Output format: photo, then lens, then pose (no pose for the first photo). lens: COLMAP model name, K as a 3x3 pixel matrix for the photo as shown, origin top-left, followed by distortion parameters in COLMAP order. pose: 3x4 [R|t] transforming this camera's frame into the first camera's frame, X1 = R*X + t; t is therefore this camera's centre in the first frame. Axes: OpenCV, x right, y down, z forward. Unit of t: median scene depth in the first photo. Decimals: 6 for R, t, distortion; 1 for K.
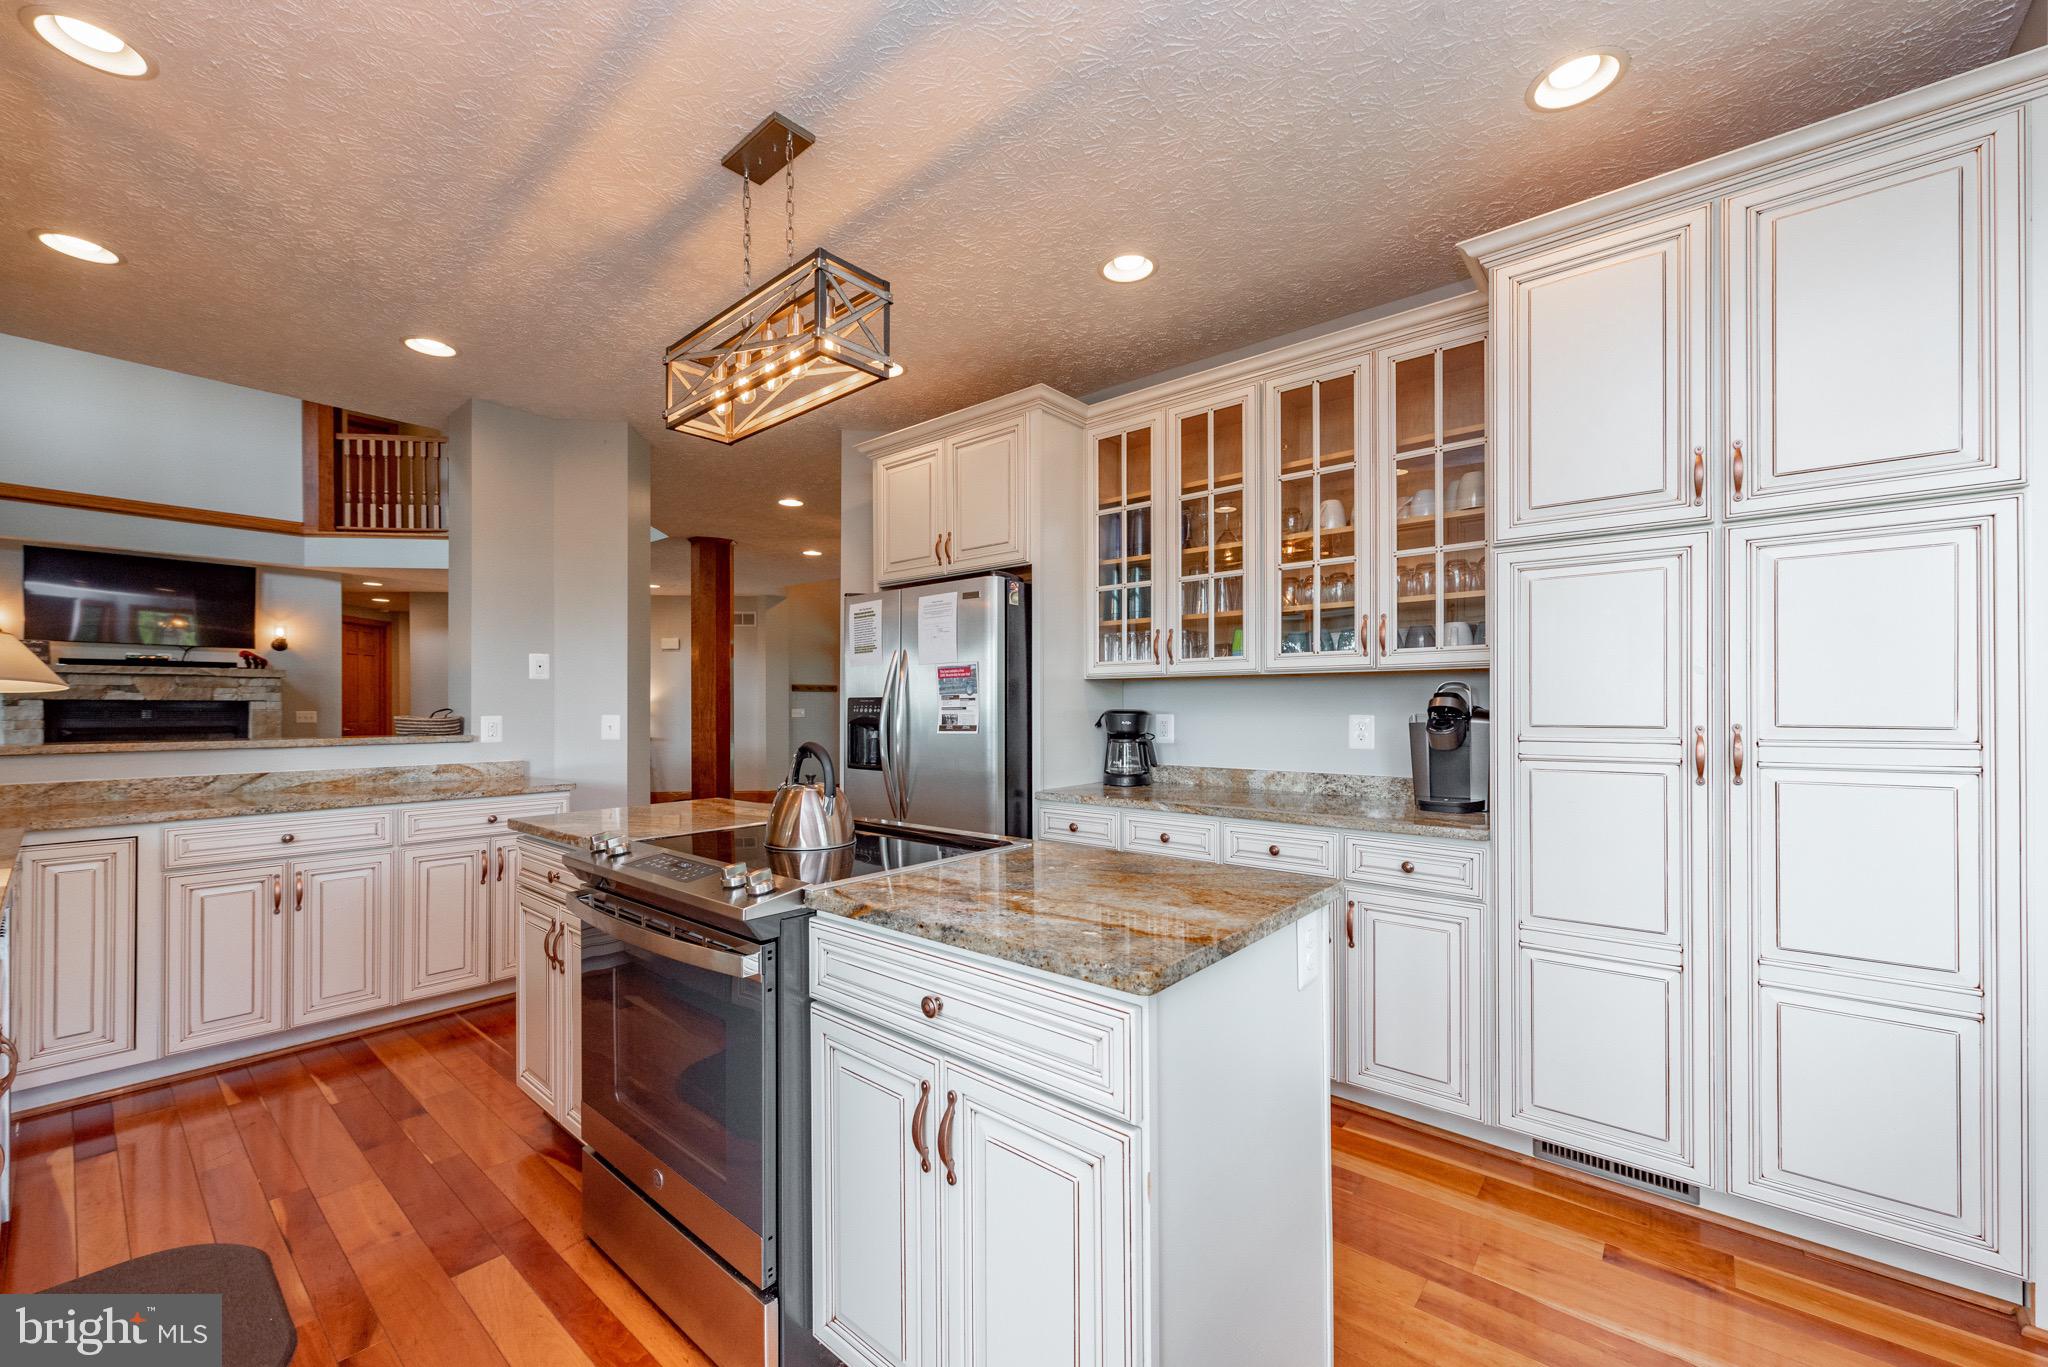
lens RADIAL K [[807.9, 0, 1020.0], [0, 807.9, 700.8], [0, 0, 1]] dist [0.012884, -0.003338]
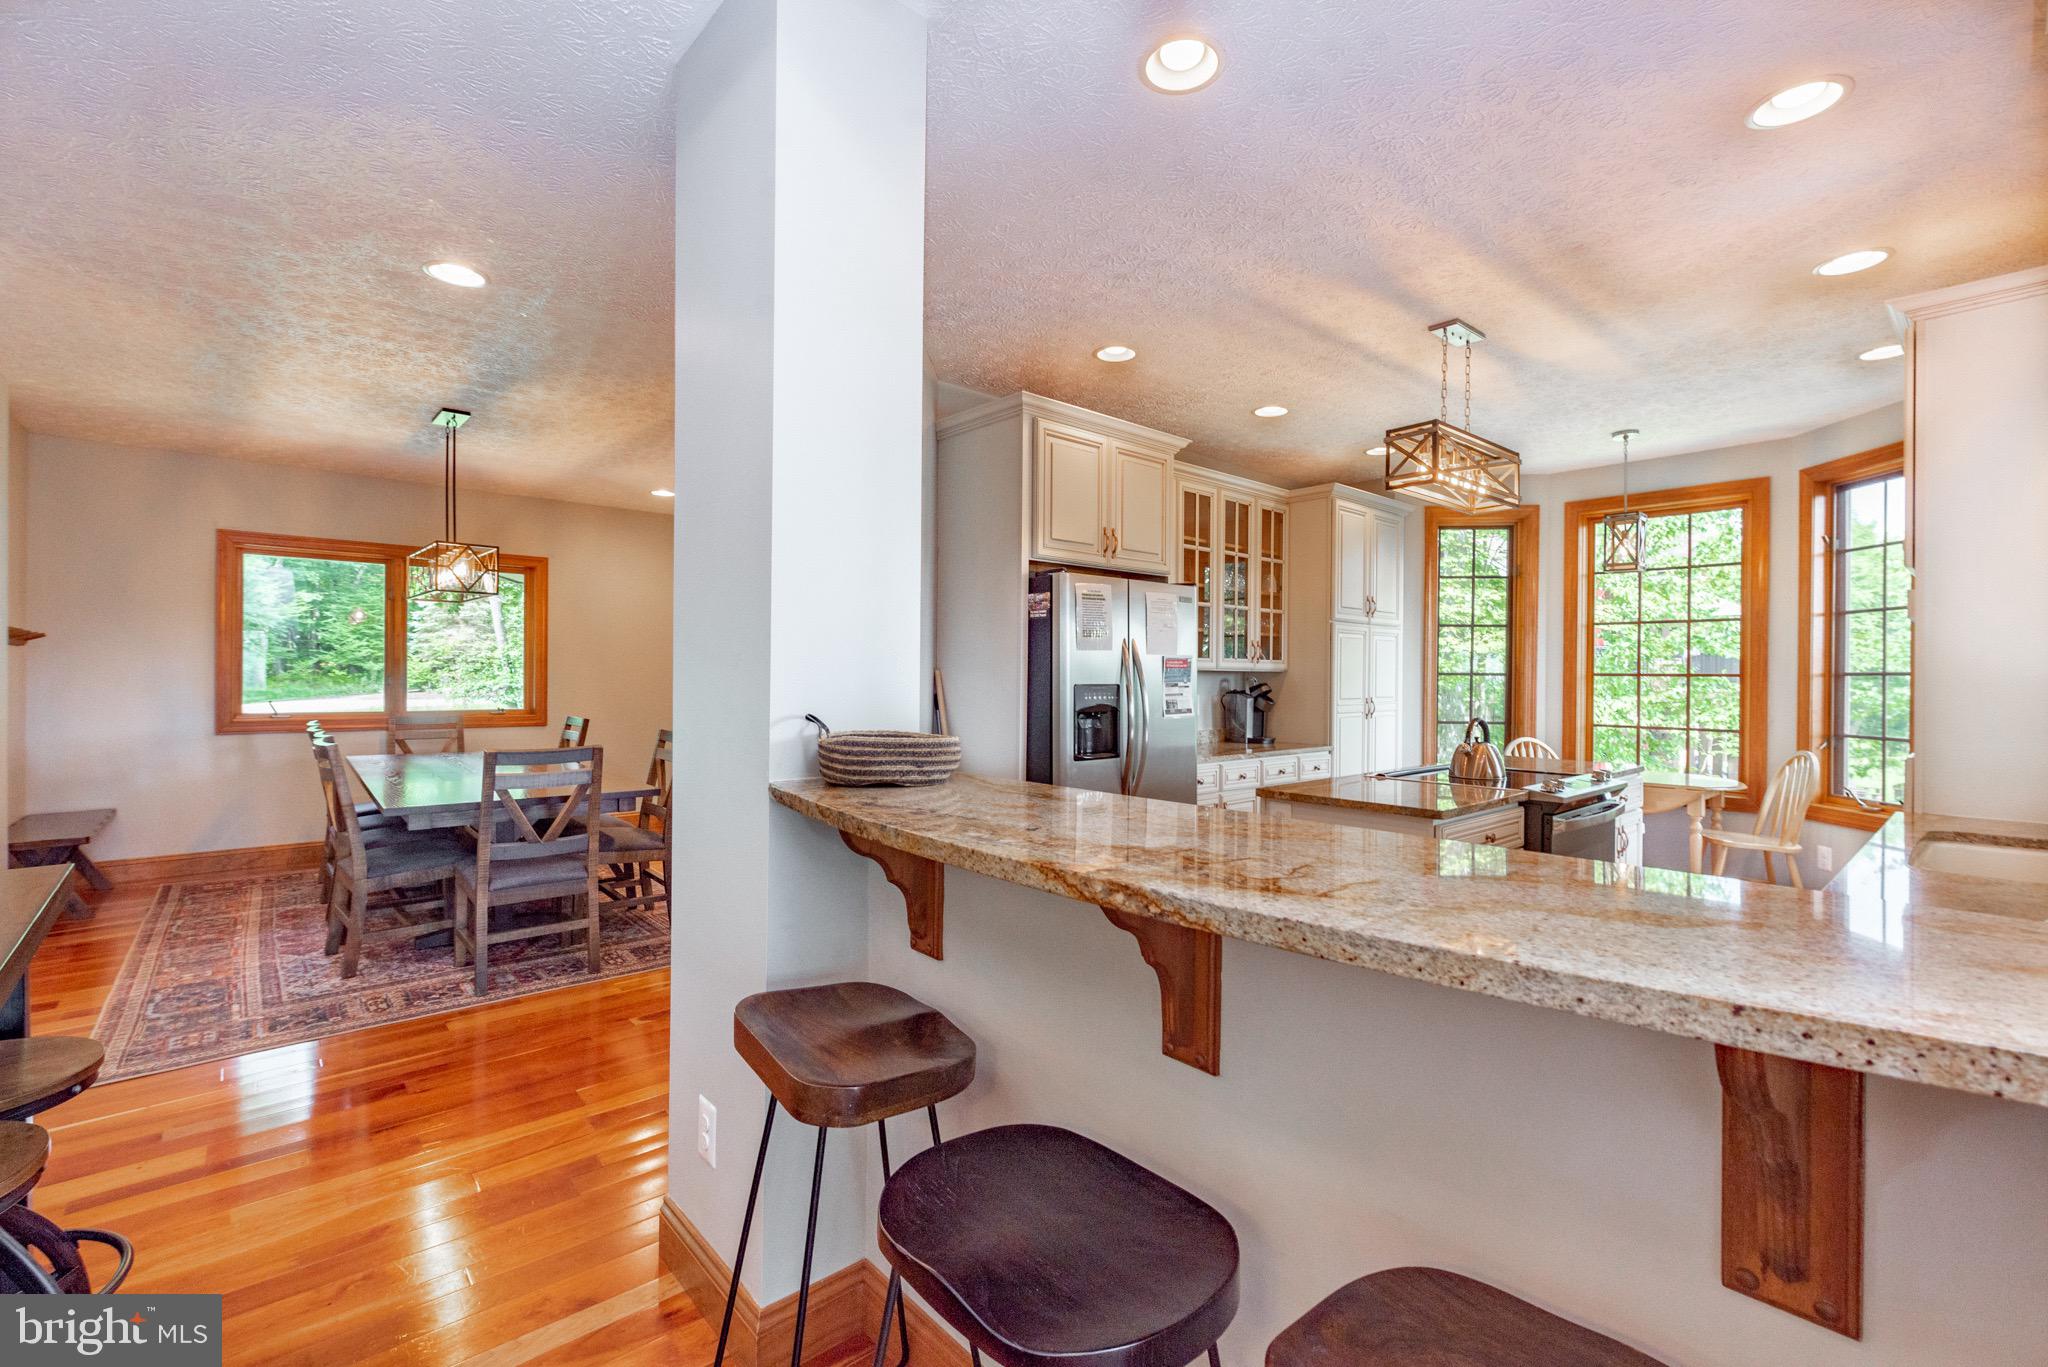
lens RADIAL K [[868.3, 0, 1017.1], [0, 868.3, 678.6], [0, 0, 1]] dist [-0.032002, -0.000126]
pose [[0.152833, 0.003432, 0.988246, -1.676824], [-0.006793, 0.999974, -0.002422, -0.010660], [-0.988229, -0.006343, 0.152853, 1.297349]]
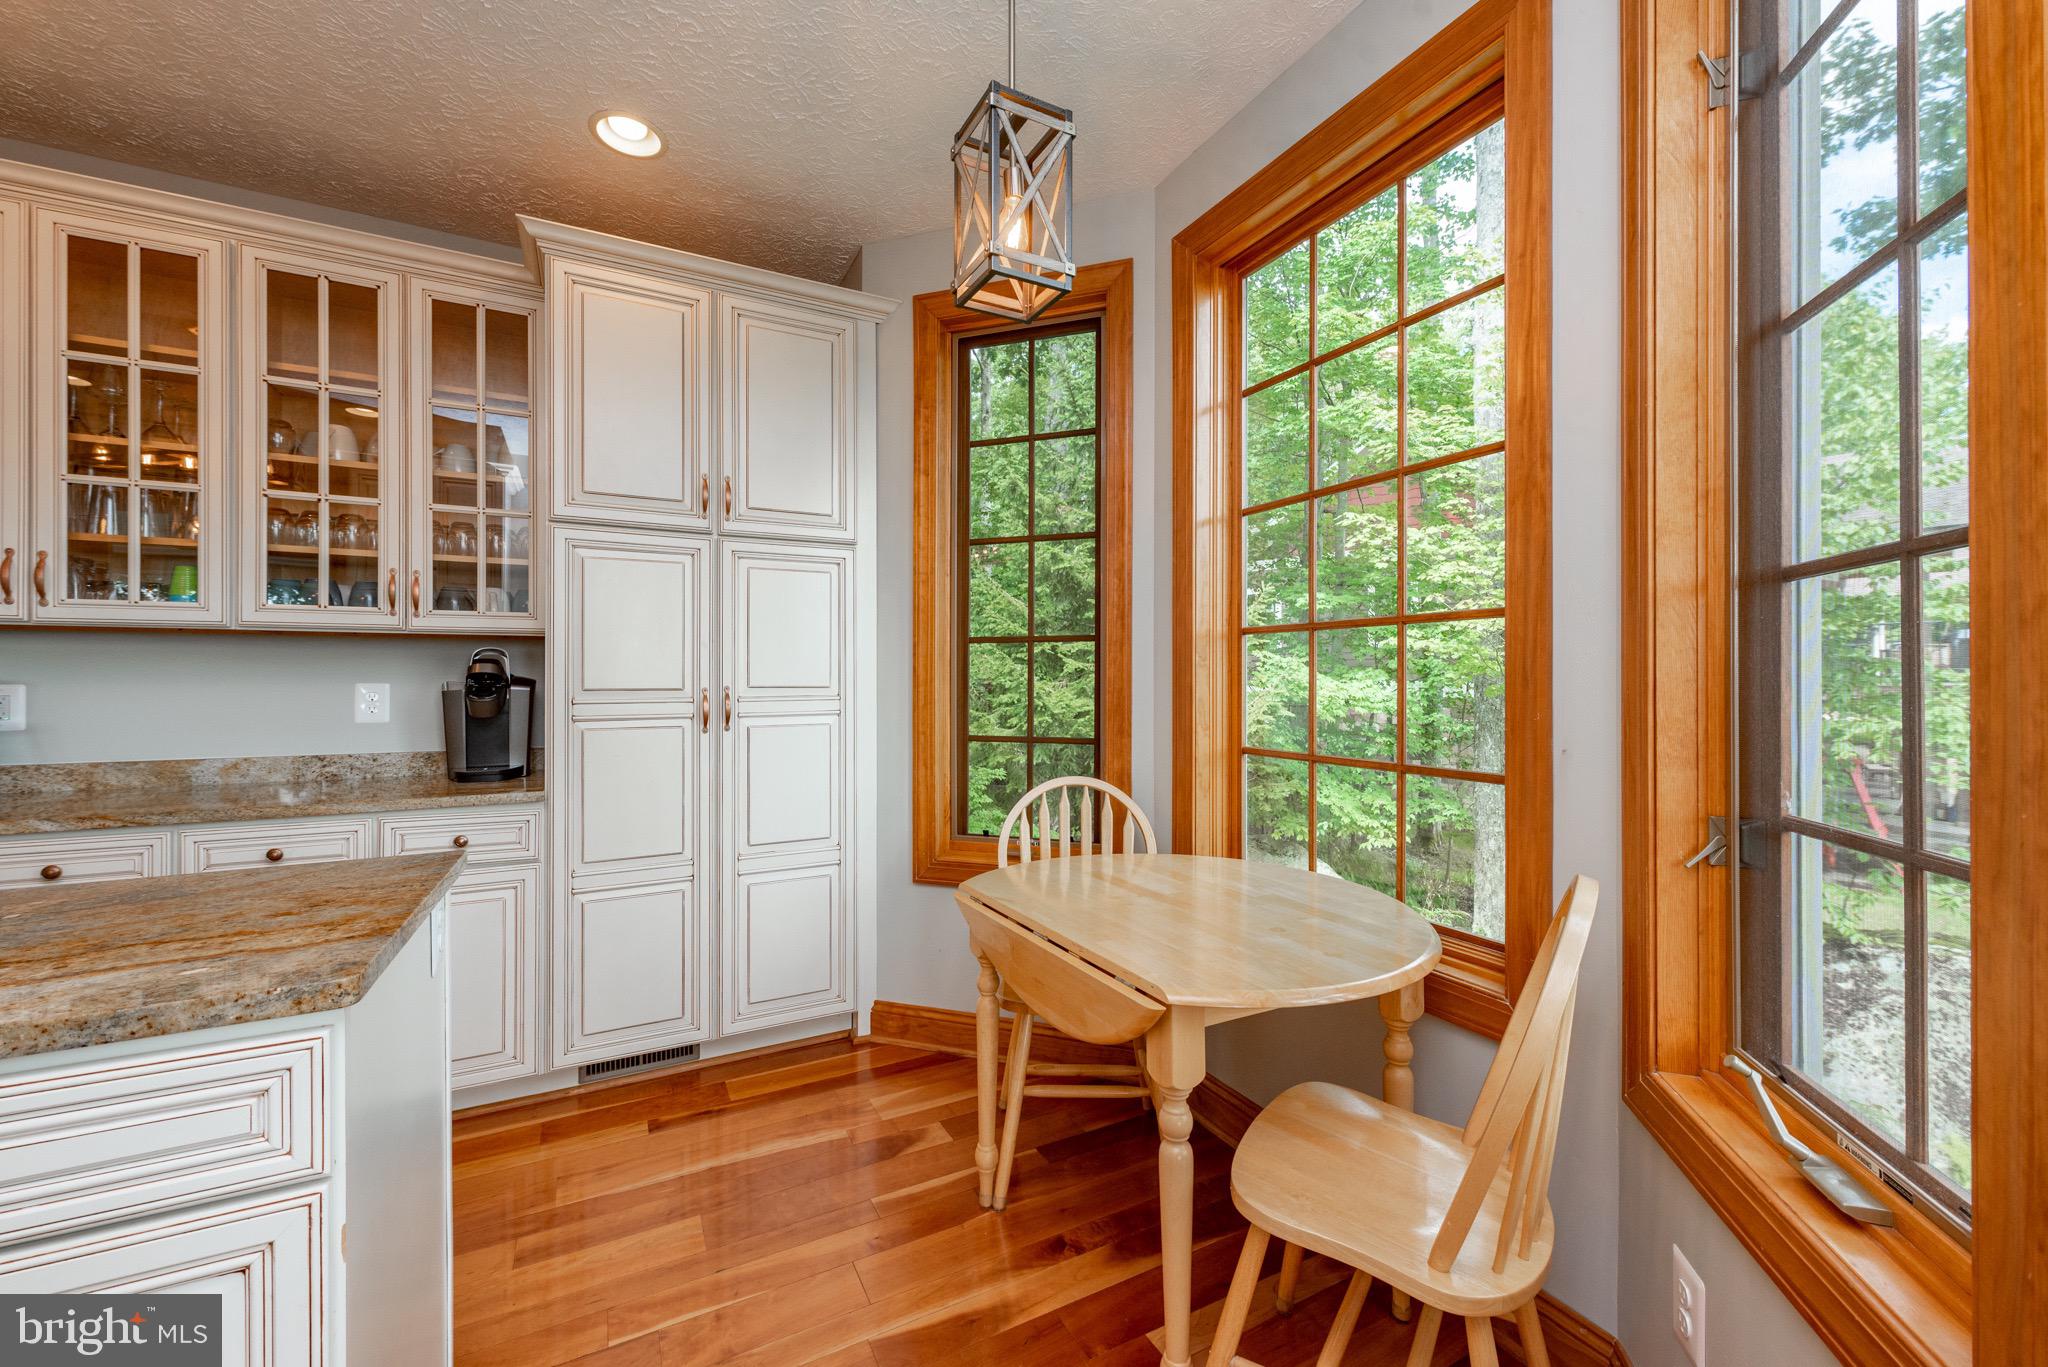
lens RADIAL K [[818.1, 0, 1024.0], [0, 818.1, 683.5], [0, 0, 1]] dist [0.000373, -0.000088]
pose [[0.360071, 0.002496, 0.932922, -0.167005], [-0.000078, 0.999996, -0.002646, 0.022601], [-0.932925, 0.000880, 0.360070, 0.042485]]
